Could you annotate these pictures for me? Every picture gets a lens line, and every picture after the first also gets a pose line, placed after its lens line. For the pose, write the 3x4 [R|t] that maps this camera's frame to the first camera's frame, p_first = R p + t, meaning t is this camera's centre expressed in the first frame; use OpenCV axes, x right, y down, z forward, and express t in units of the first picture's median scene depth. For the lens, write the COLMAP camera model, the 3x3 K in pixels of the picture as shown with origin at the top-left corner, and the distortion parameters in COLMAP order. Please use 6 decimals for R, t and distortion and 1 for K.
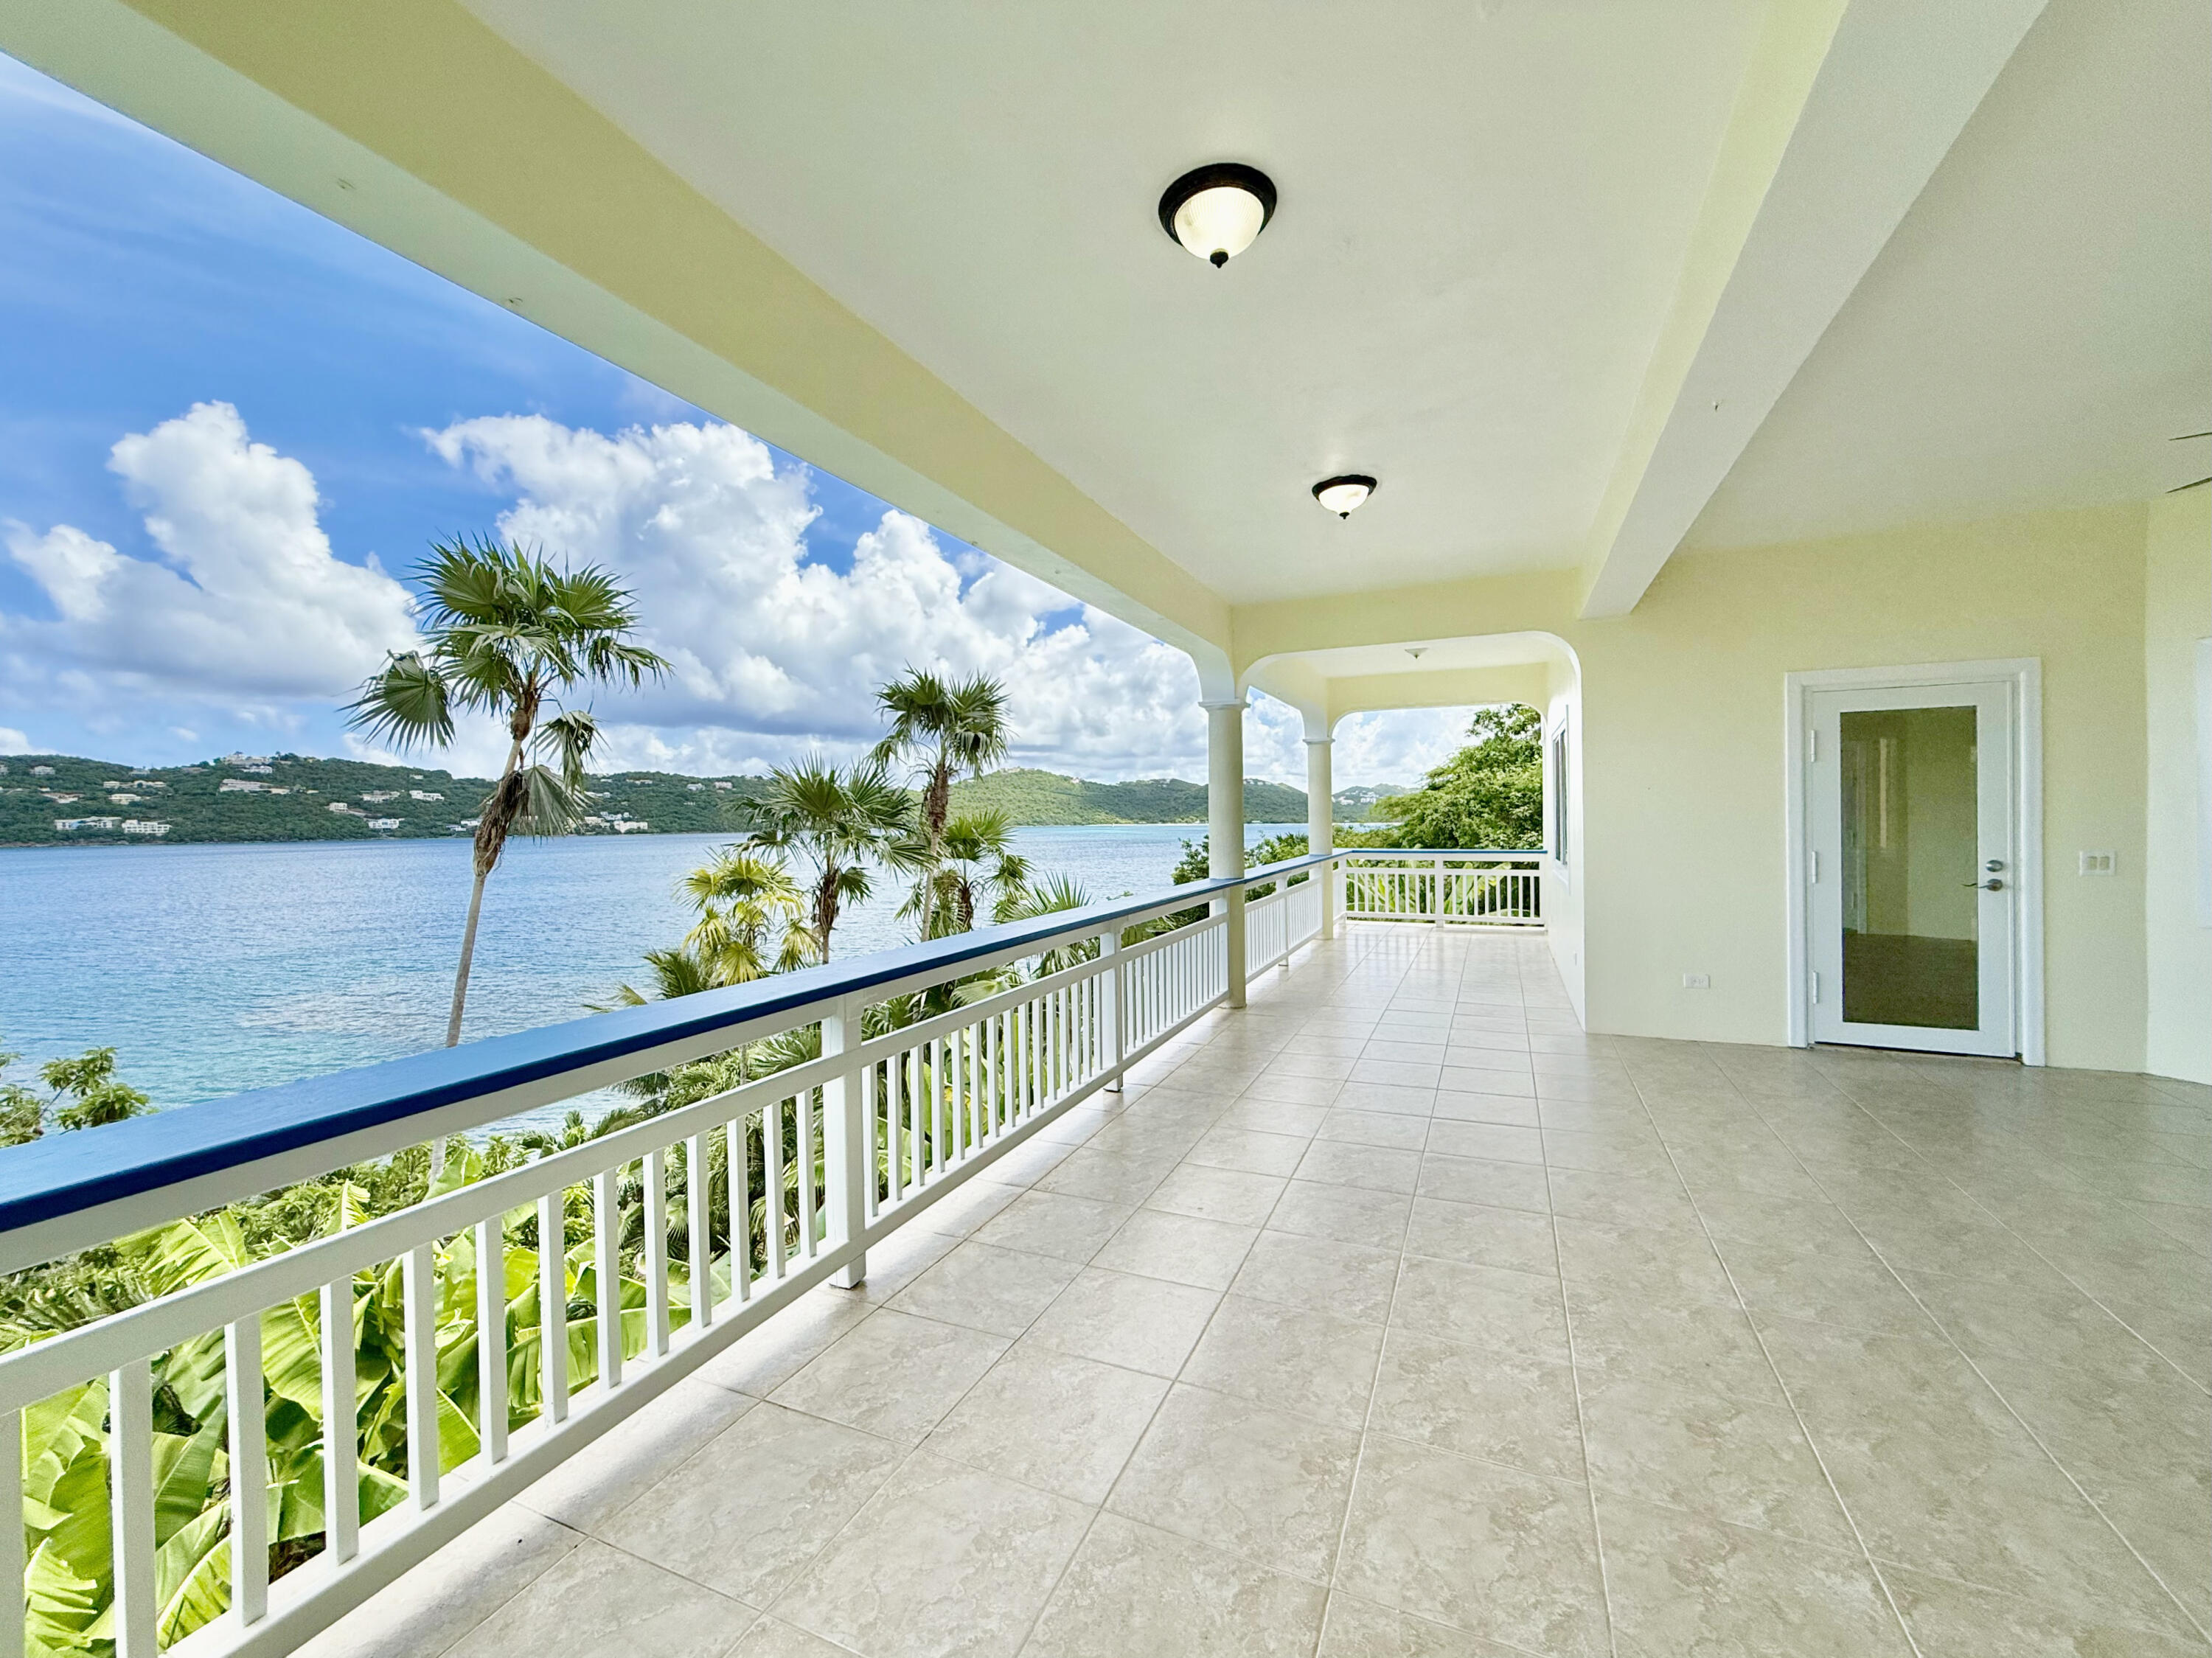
lens RADIAL K [[880.2, 0, 1101.3], [0, 880.2, 824.9], [0, 0, 1]] dist [0.001570, -0.003772]
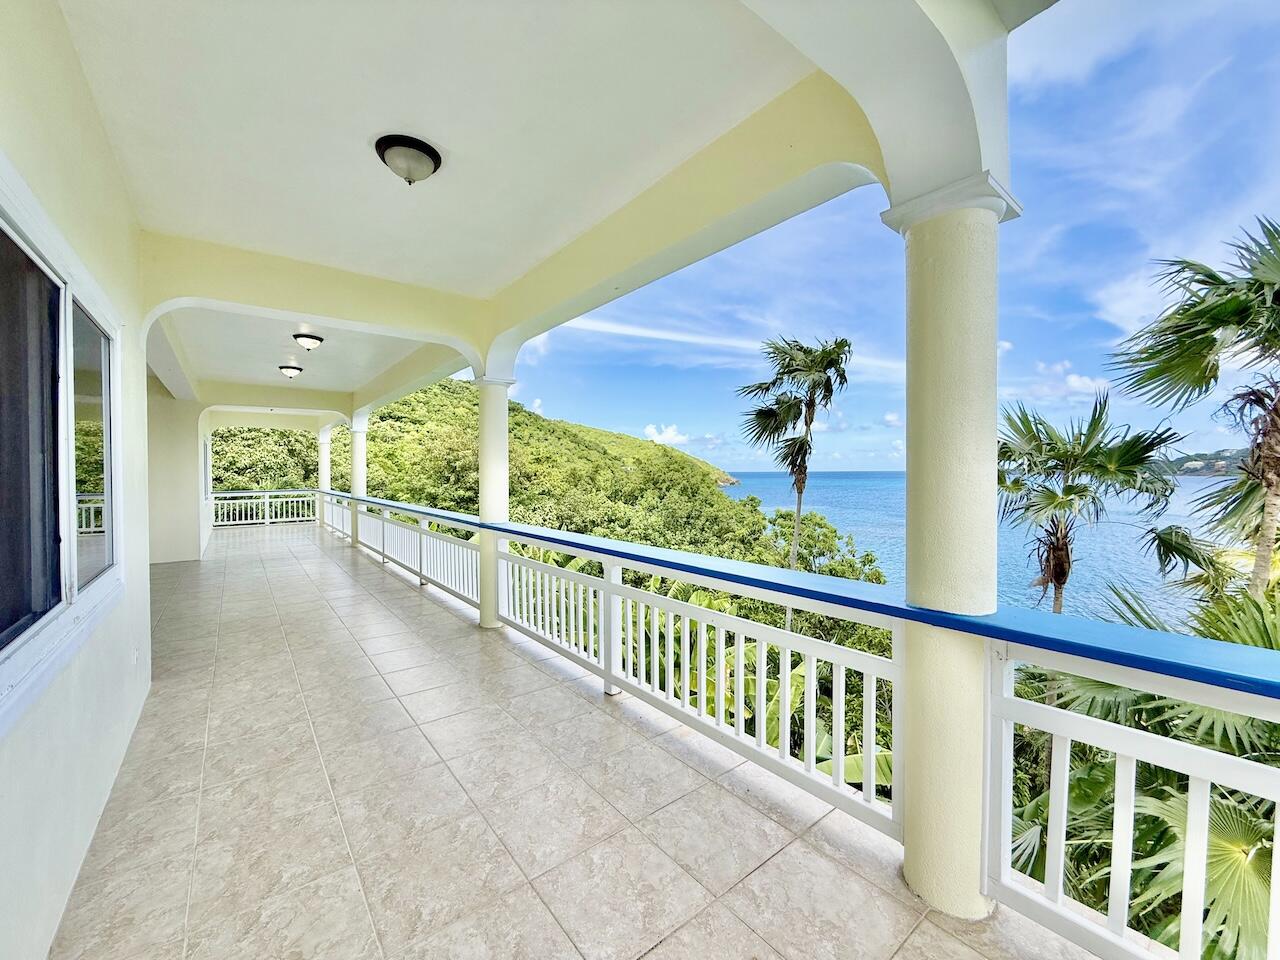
lens RADIAL K [[509.4, 0, 637.3], [0, 509.4, 477.6], [0, 0, 1]] dist [0.001570, -0.003772]
pose [[-0.462542, 0.033632, -0.885959, 0.544539], [0.011333, 0.999423, 0.032022, -0.022759], [0.886525, 0.004771, -0.462656, 1.172352]]
